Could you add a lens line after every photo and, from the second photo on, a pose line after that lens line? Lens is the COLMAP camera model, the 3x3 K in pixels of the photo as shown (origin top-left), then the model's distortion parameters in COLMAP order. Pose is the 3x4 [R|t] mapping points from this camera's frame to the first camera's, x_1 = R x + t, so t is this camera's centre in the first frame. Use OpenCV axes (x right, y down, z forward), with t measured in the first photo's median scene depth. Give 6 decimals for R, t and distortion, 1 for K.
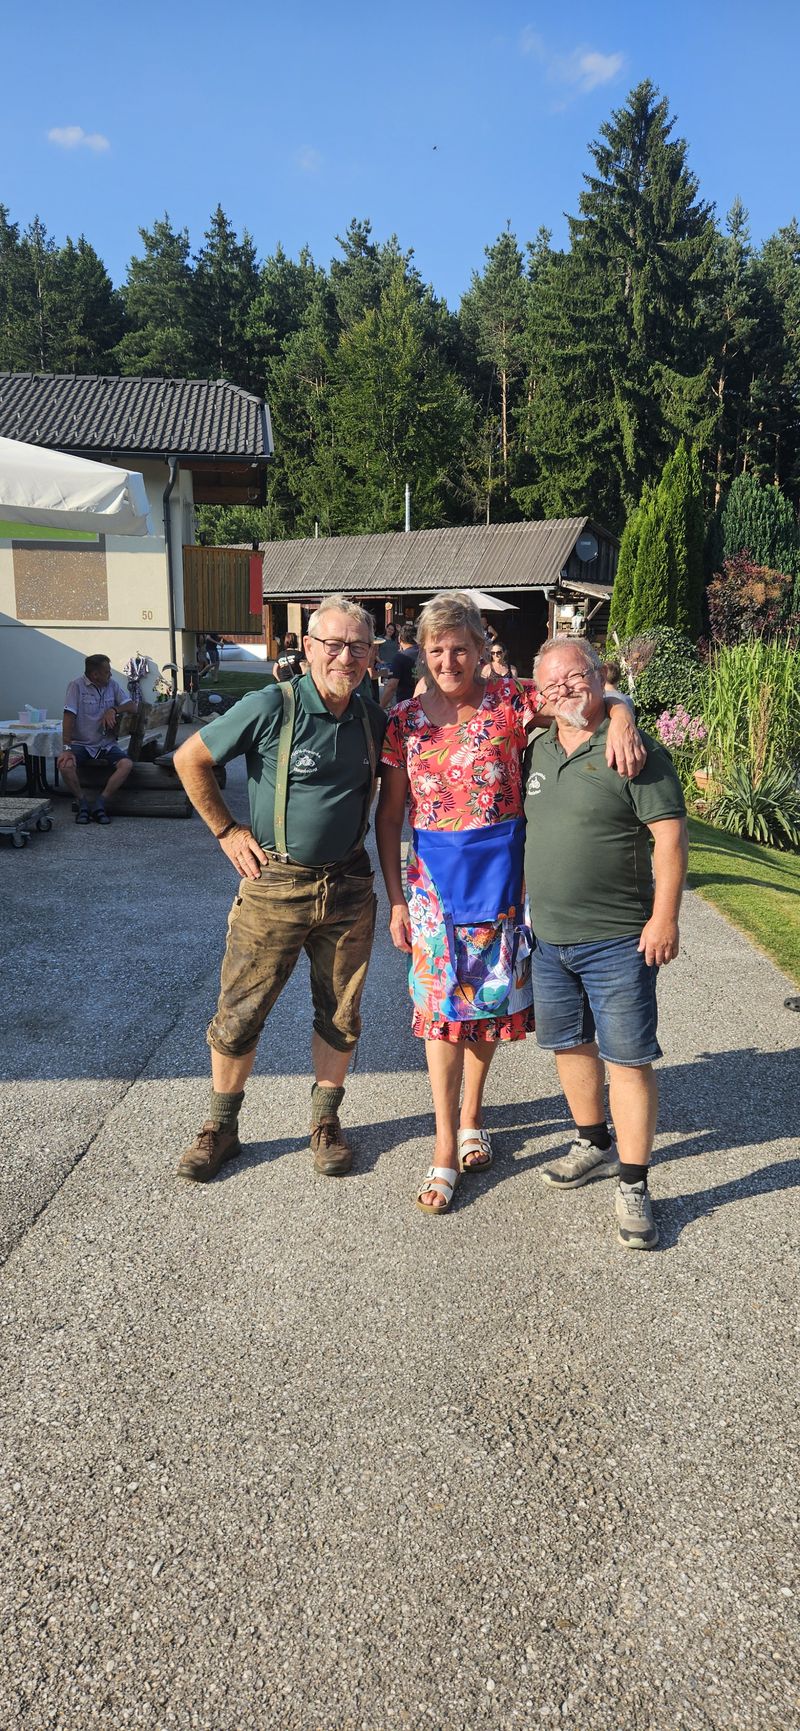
lens RADIAL K [[1152.7, 0, 404.0], [0, 1152.7, 849.0], [0, 0, 1]] dist [0.084172, -0.073671]
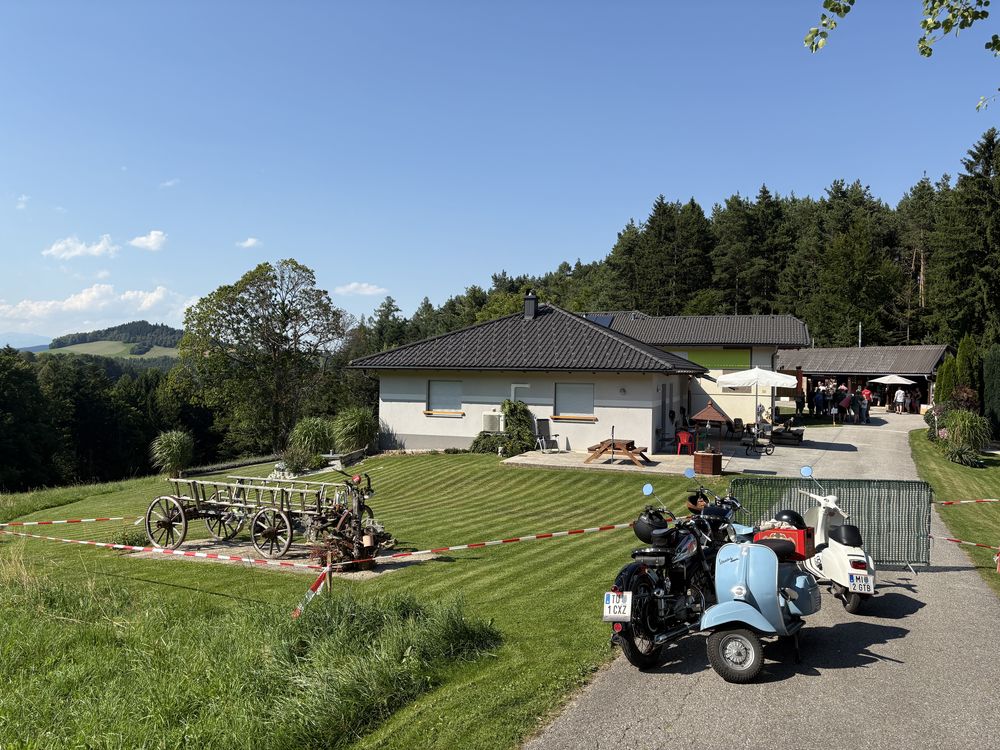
lens RADIAL K [[751.8, 0, 500.0], [0, 751.8, 375.0], [0, 0, 1]] dist [0.031096, -0.028702]
pose [[0.900543, 0.009605, -0.434661, 0.009878], [-0.087696, 0.983220, -0.159963, 0.058672], [0.425831, 0.182172, 0.886274, -0.458313]]
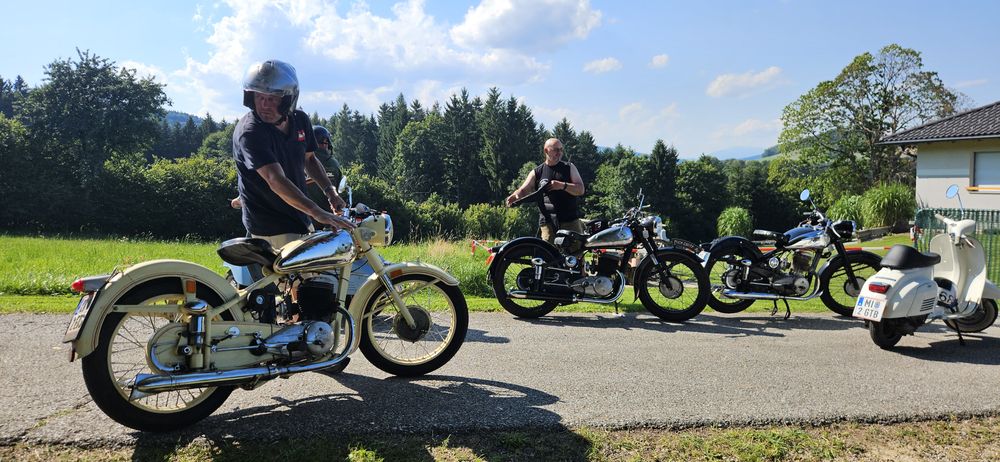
lens RADIAL K [[661.1, 0, 496.2], [0, 661.1, 225.0], [0, 0, 1]] dist [0.079461, -0.069047]
pose [[0.205615, 0.061452, -0.976702, 0.097403], [-0.155445, 0.987407, 0.029401, 0.061449], [0.966209, 0.145778, 0.212579, -0.377373]]
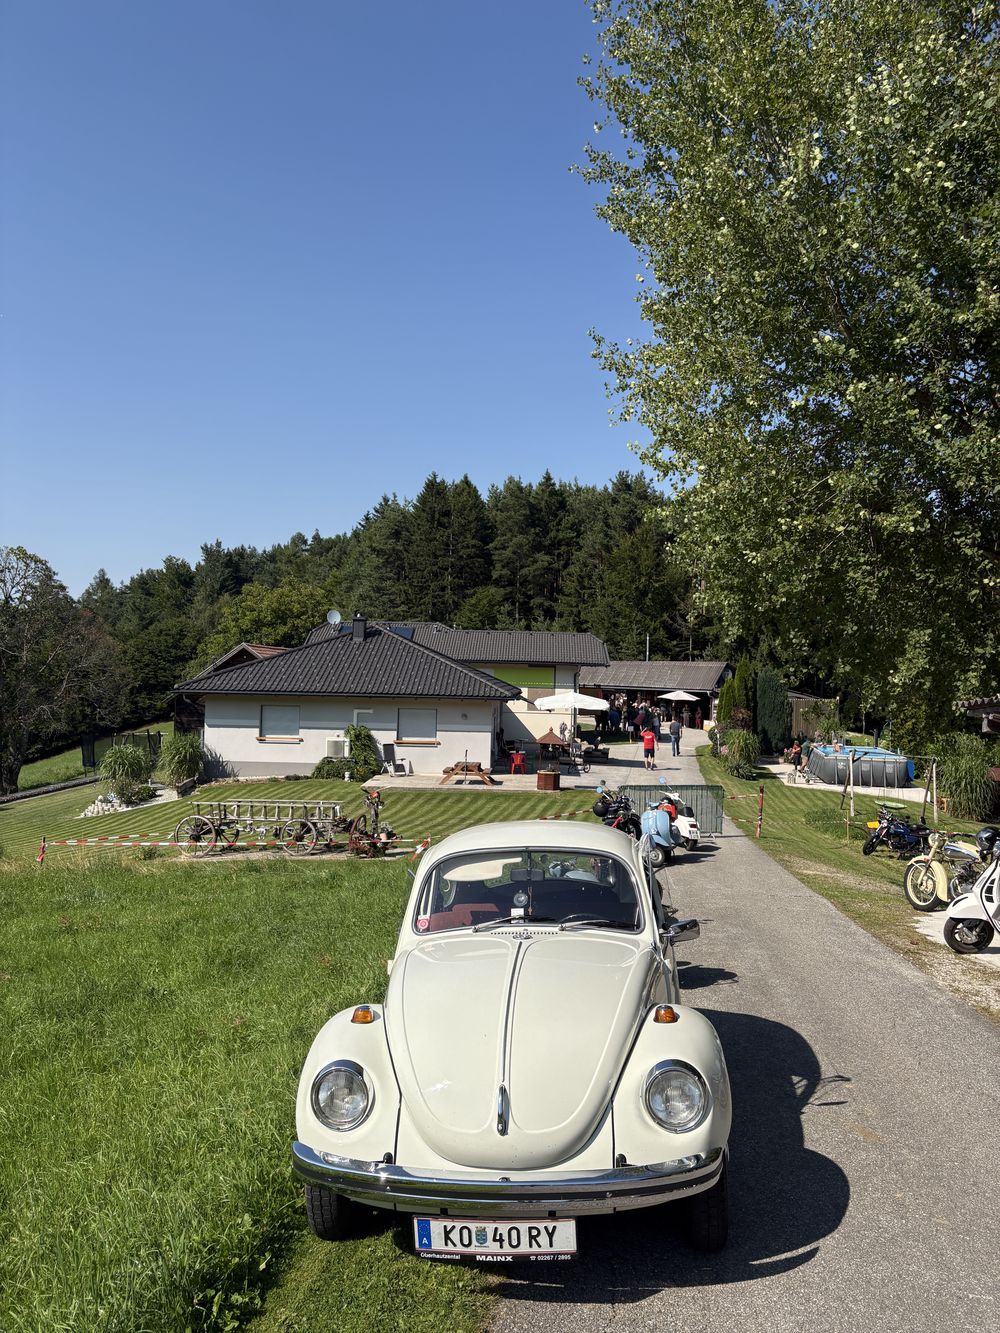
lens RADIAL K [[994.5, 0, 507.6], [0, 994.5, 673.3], [0, 0, 1]] dist [0.070026, -0.005954]
pose [[0.991364, 0.017347, -0.129990, -0.012322], [-0.040886, 0.982692, -0.180679, 0.079611], [0.124606, 0.184434, 0.974914, -0.683443]]
